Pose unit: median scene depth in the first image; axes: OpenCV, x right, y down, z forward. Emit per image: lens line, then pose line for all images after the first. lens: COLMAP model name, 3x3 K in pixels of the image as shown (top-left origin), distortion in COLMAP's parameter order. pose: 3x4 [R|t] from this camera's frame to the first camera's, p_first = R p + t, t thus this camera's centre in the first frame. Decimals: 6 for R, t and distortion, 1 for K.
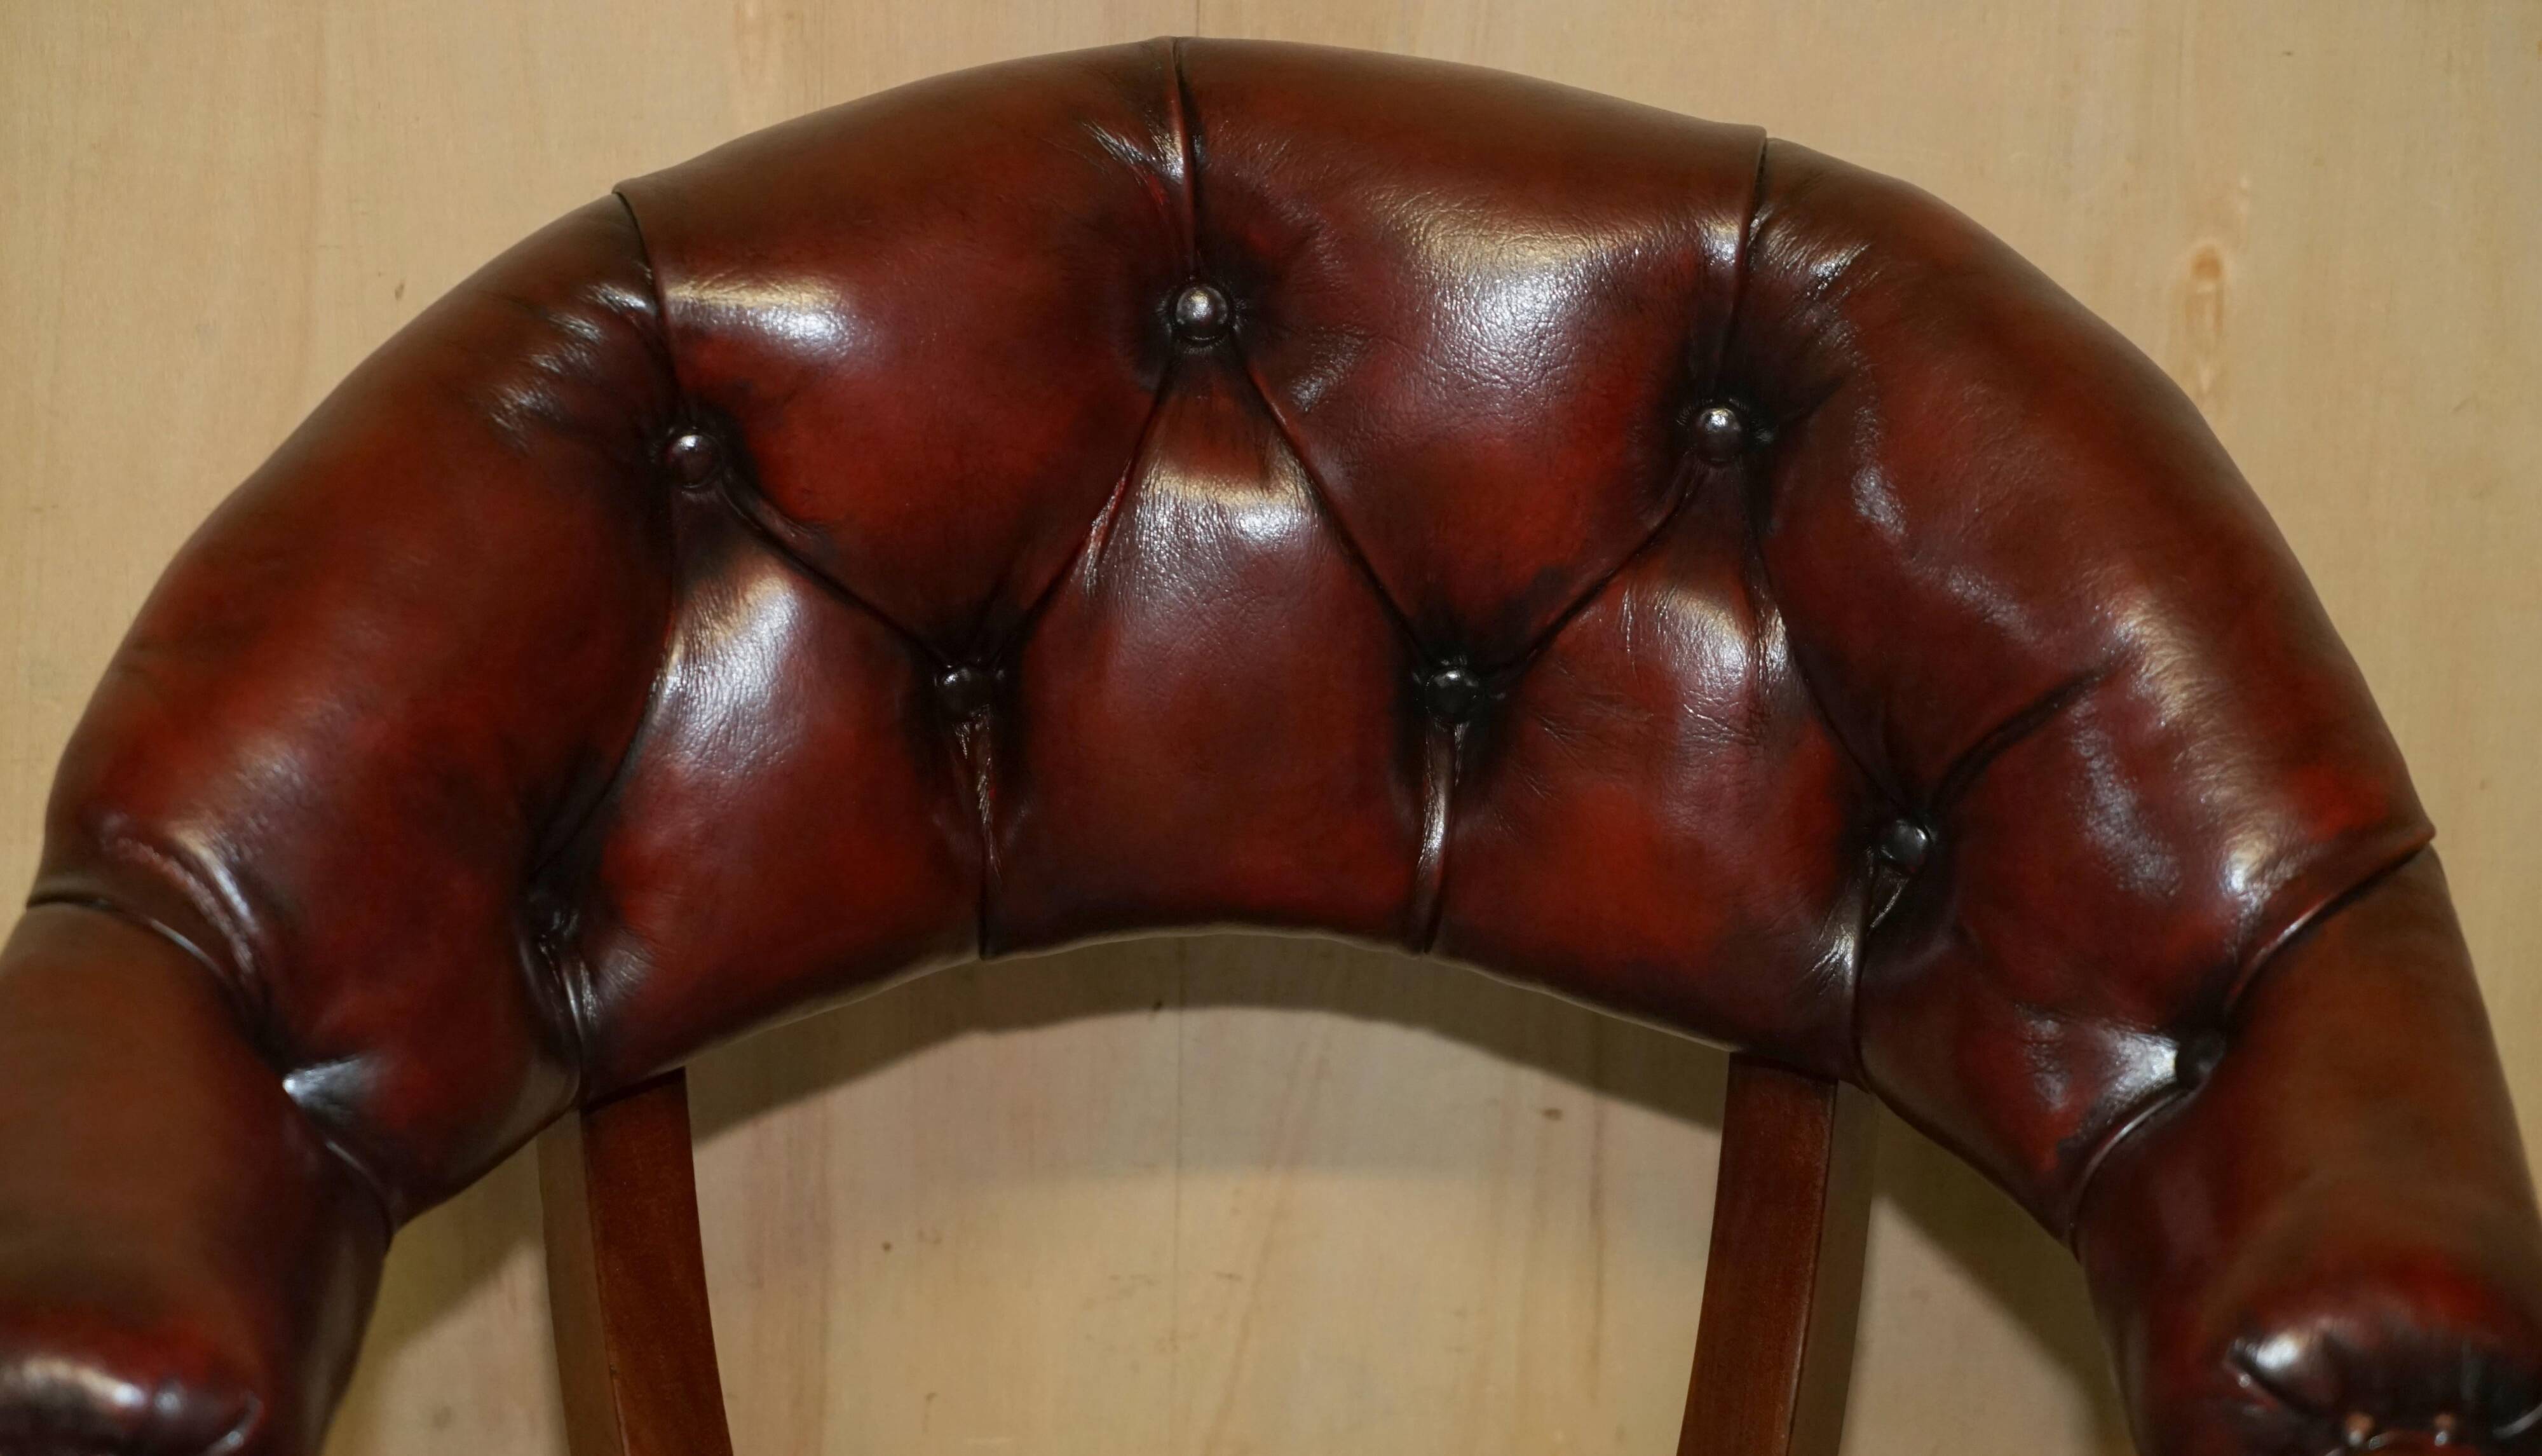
lens RADIAL K [[5730.3, 0, 1288.7], [0, 5730.3, 724.4], [0, 0, 1]] dist [-0.059666, 0.479358]
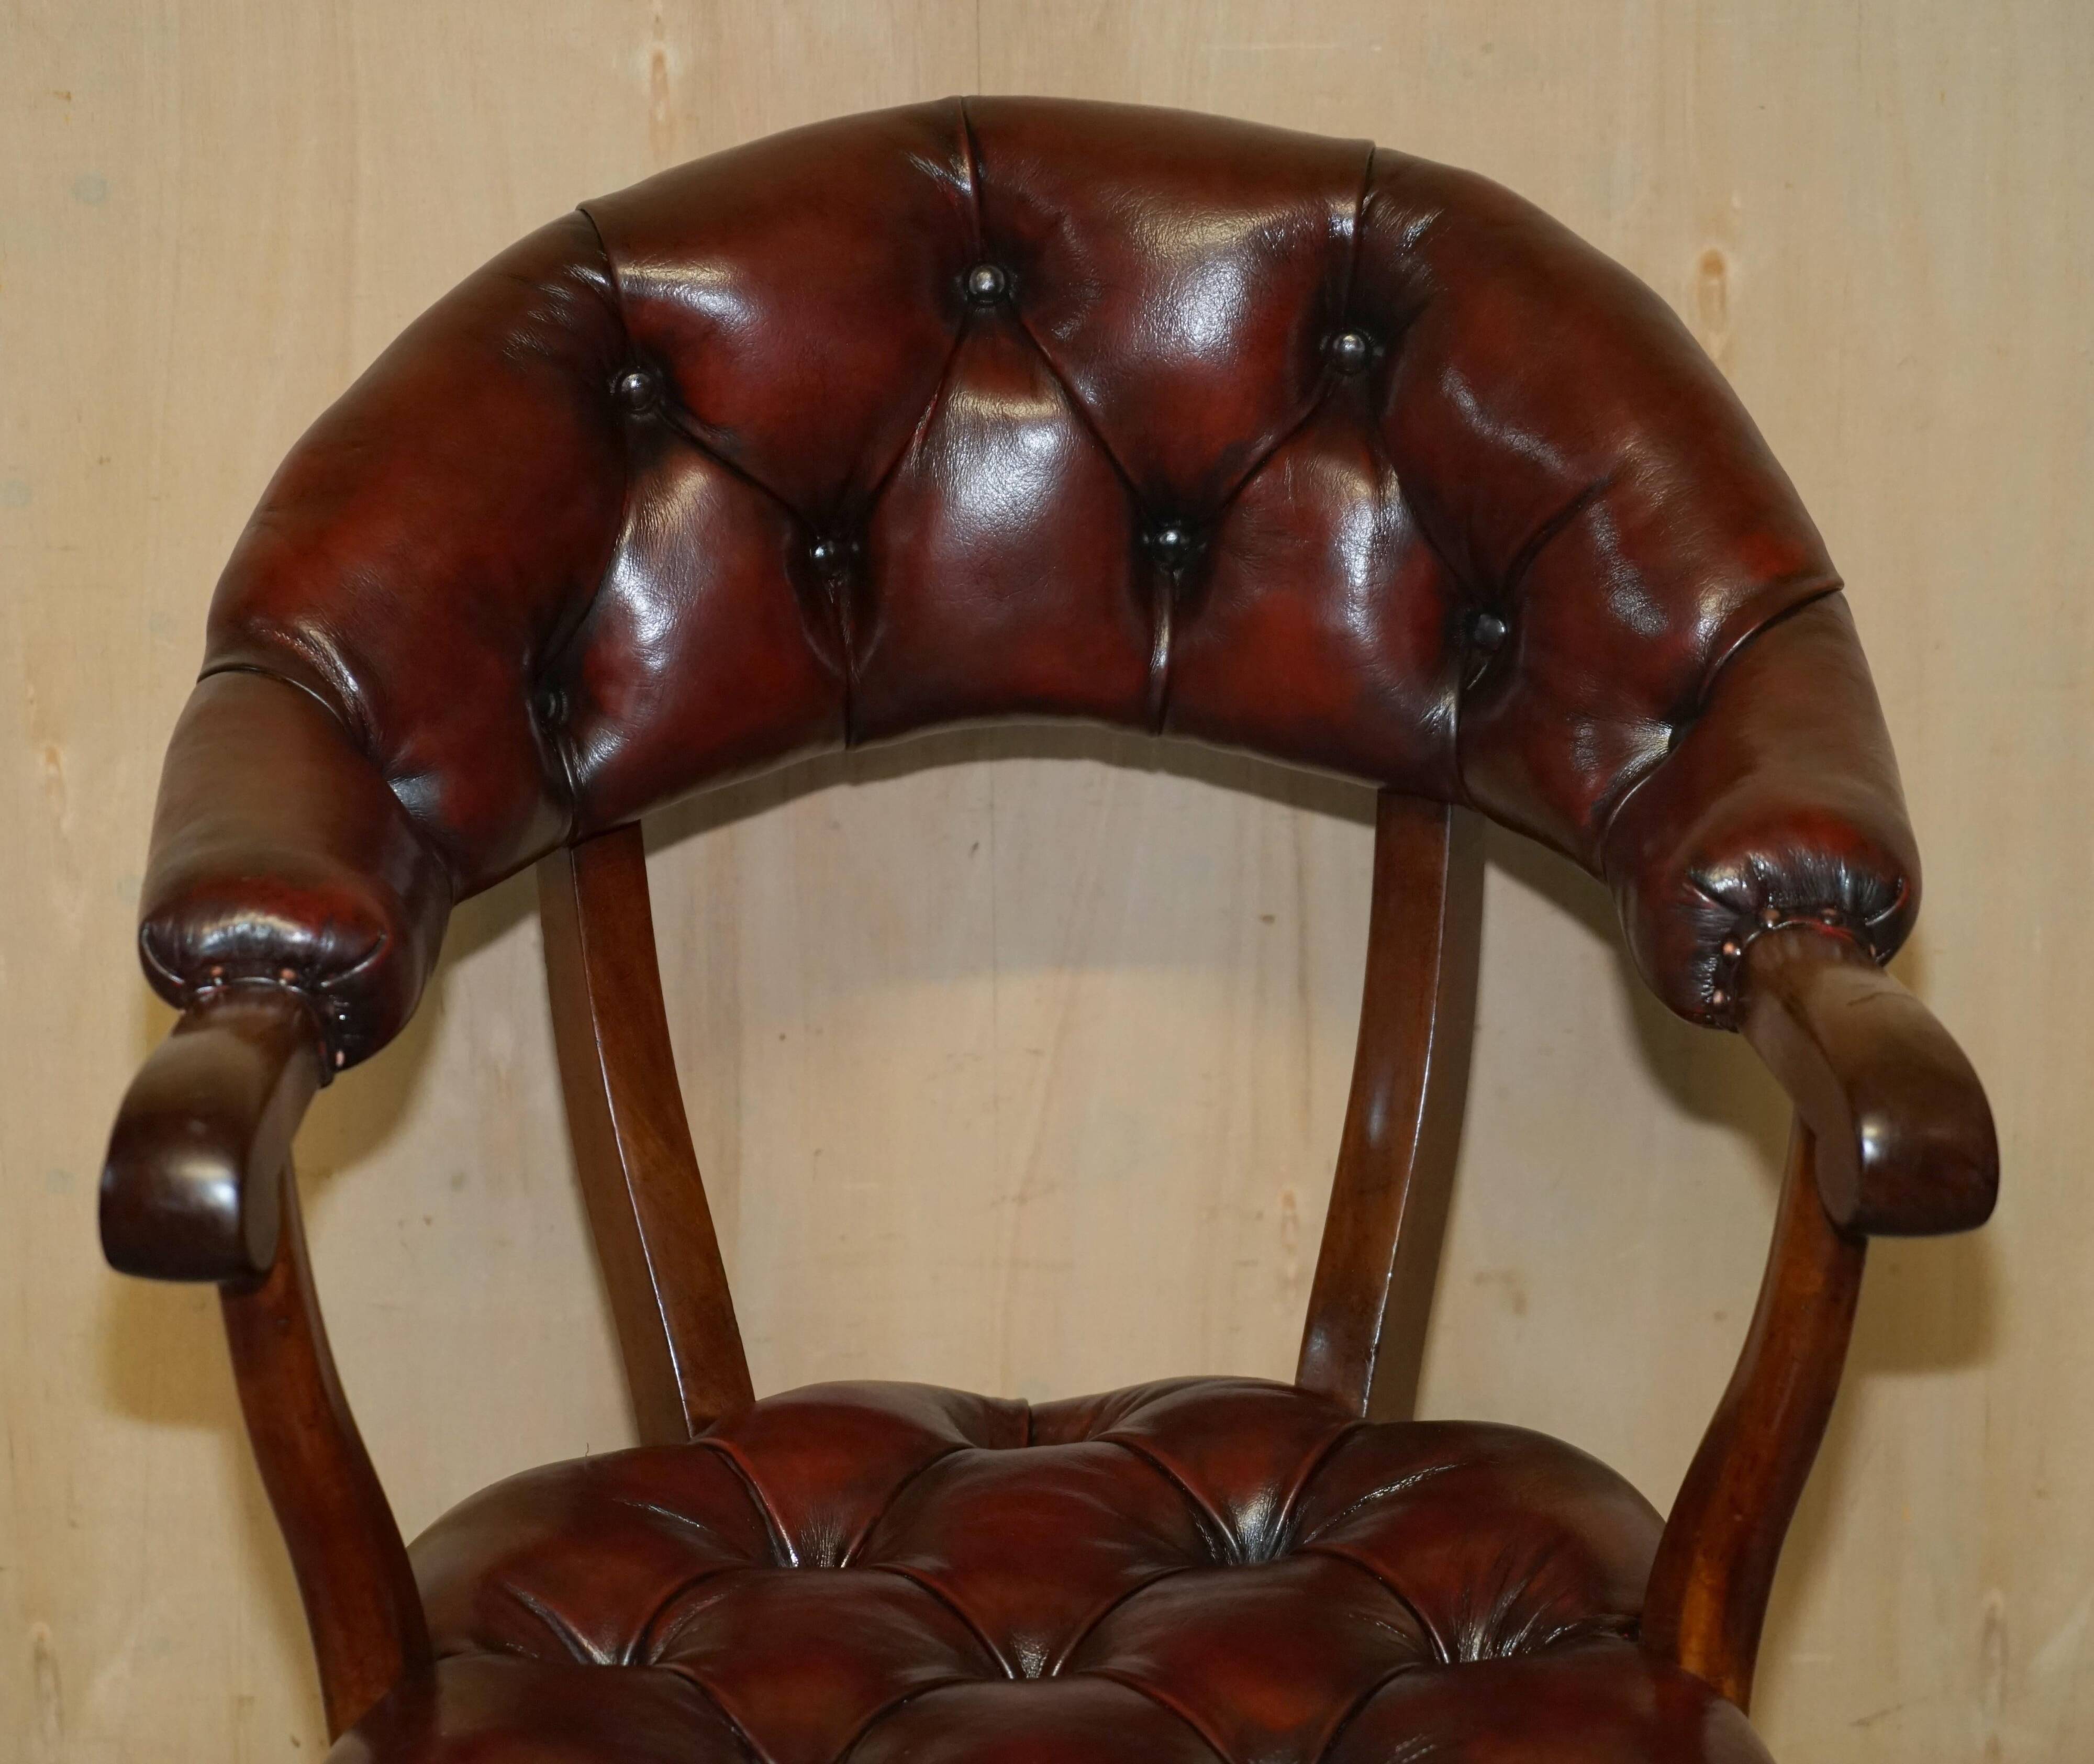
lens RADIAL K [[5632.4, 0, 1040.1], [0, 5632.4, 881.9], [0, 0, 1]] dist [-0.017141, 0.152791]
pose [[0.999346, -0.033950, -0.012456, 0.010783], [0.033221, 0.997953, -0.054642, 0.157548], [0.014285, 0.054192, 0.998428, -0.407534]]
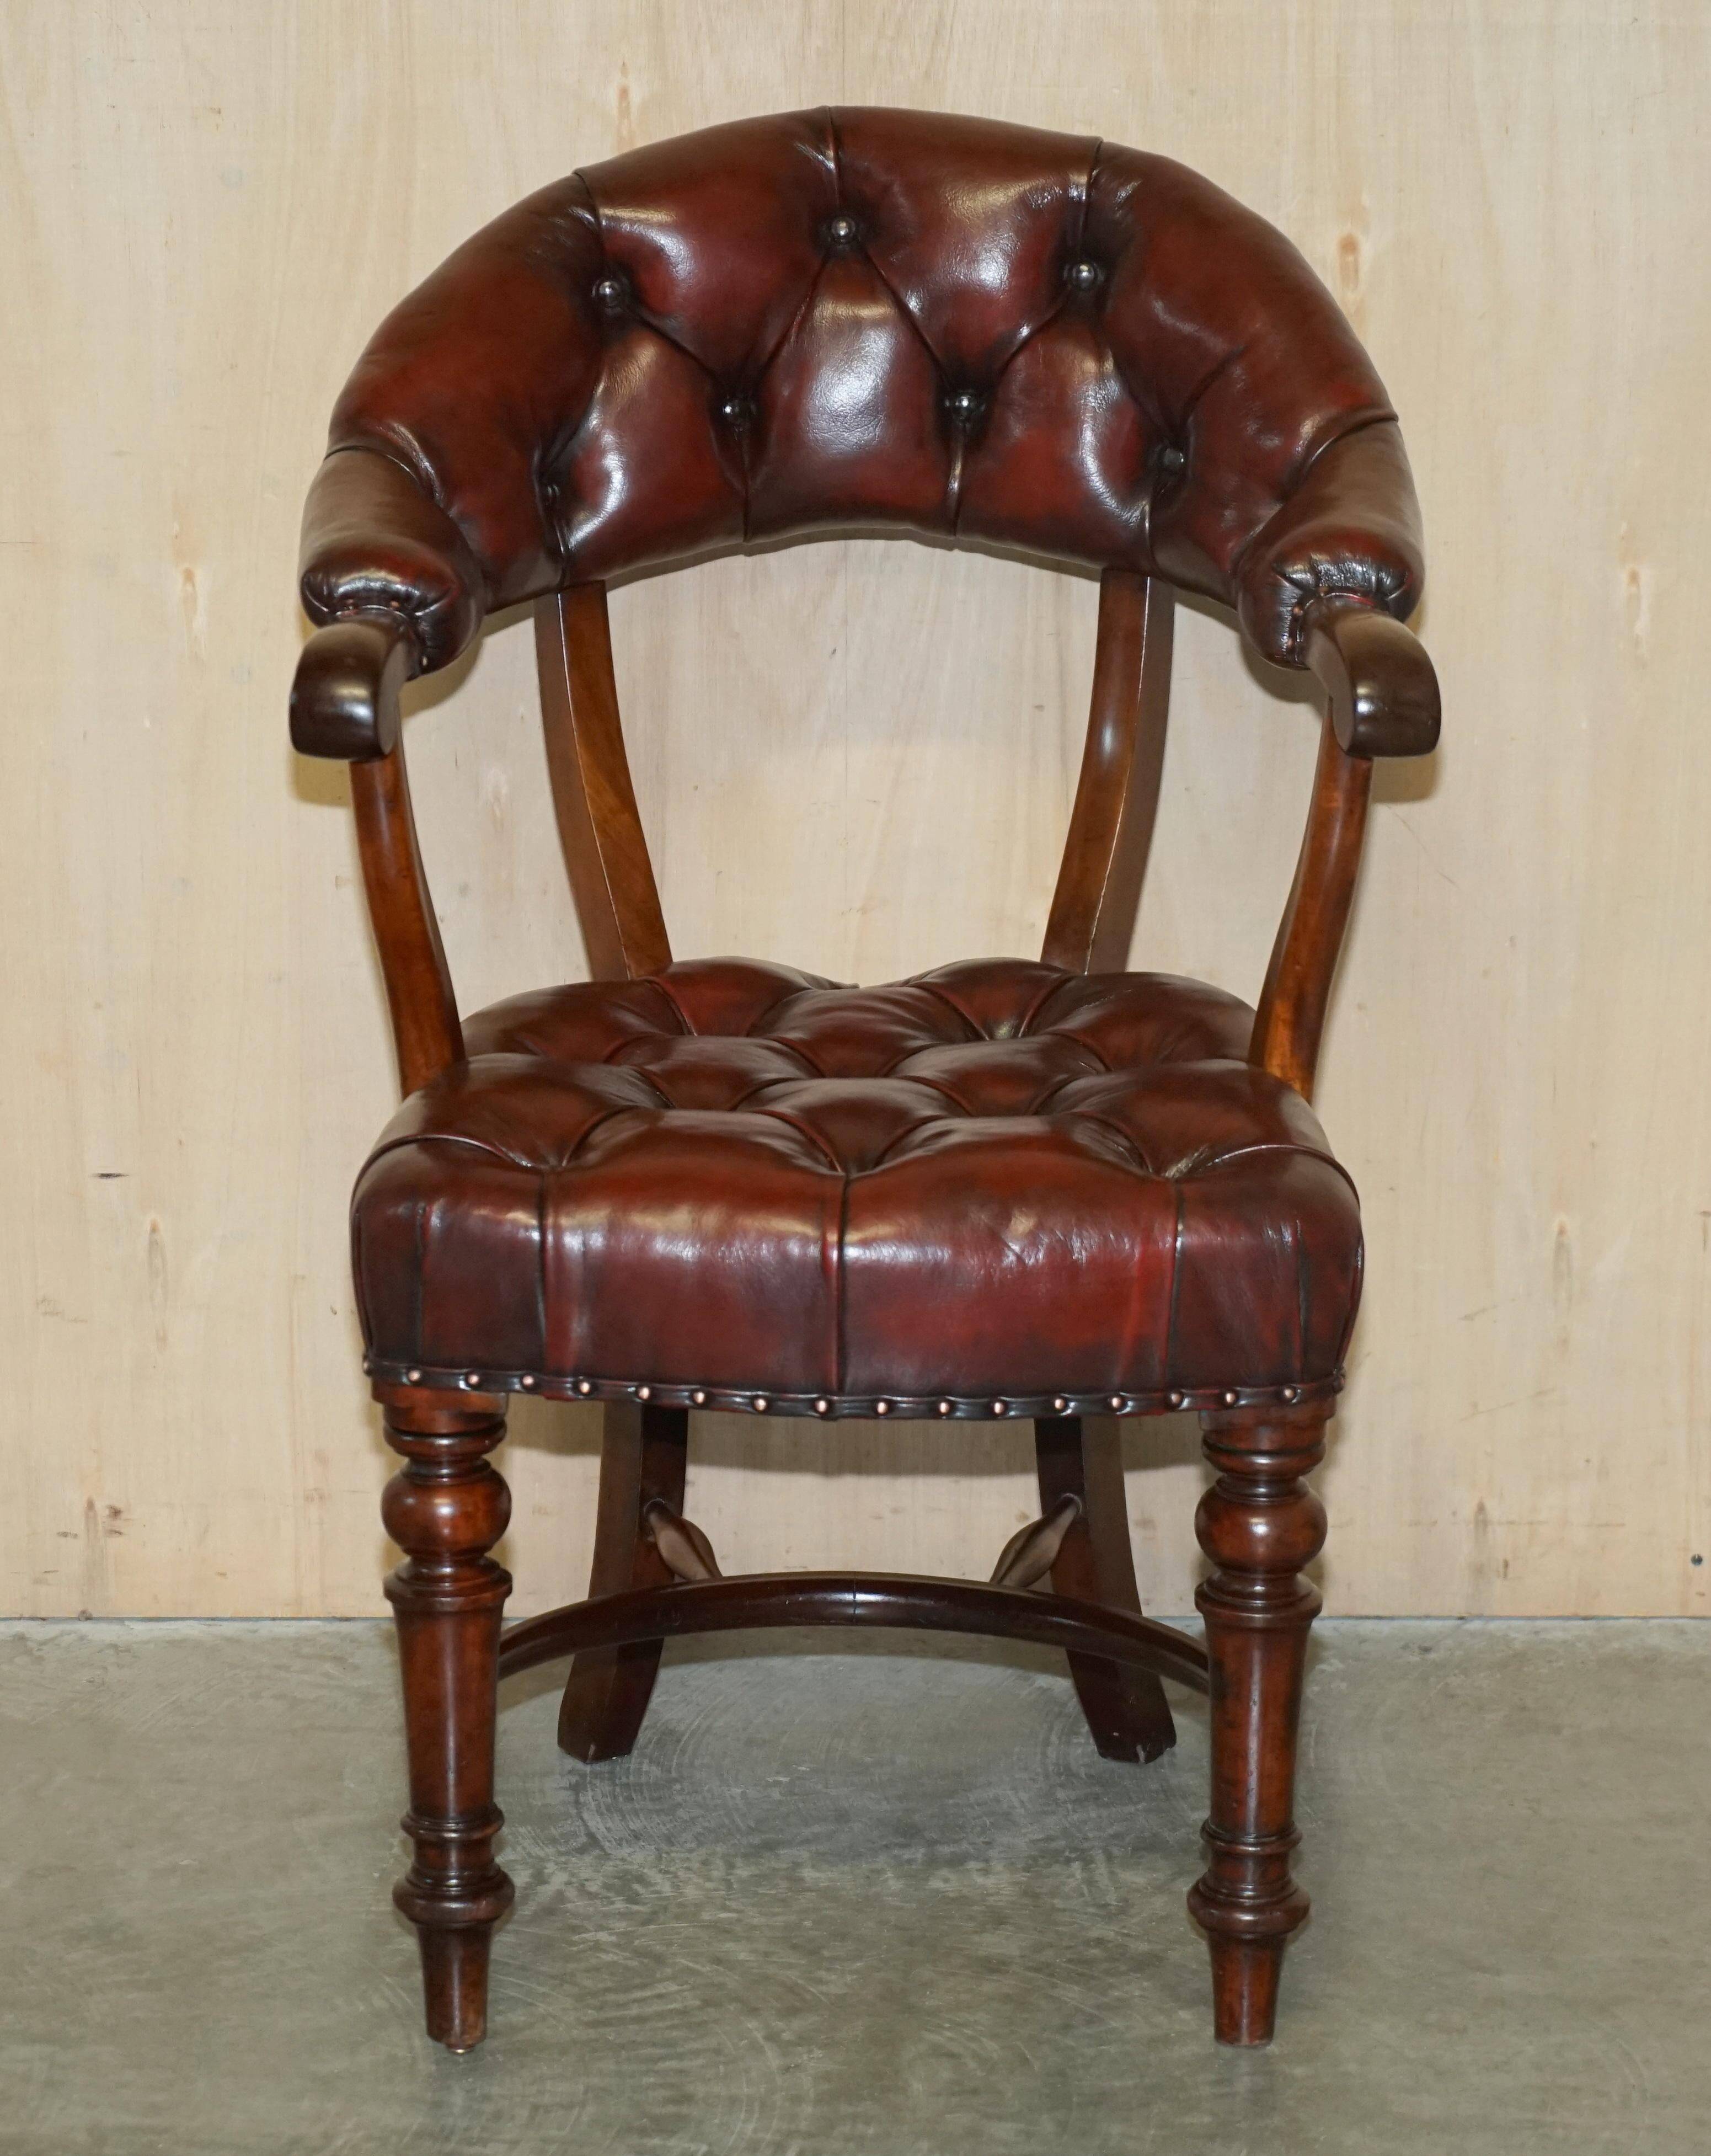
lens RADIAL K [[6552.9, 0, 901.8], [0, 6552.9, 1016.0], [0, 0, 1]] dist [-0.068761, 1.160857]
pose [[0.999587, -0.019218, -0.021386, 0.054408], [0.016676, 0.993425, -0.113266, 0.508336], [0.023422, 0.112863, 0.993335, -1.432326]]
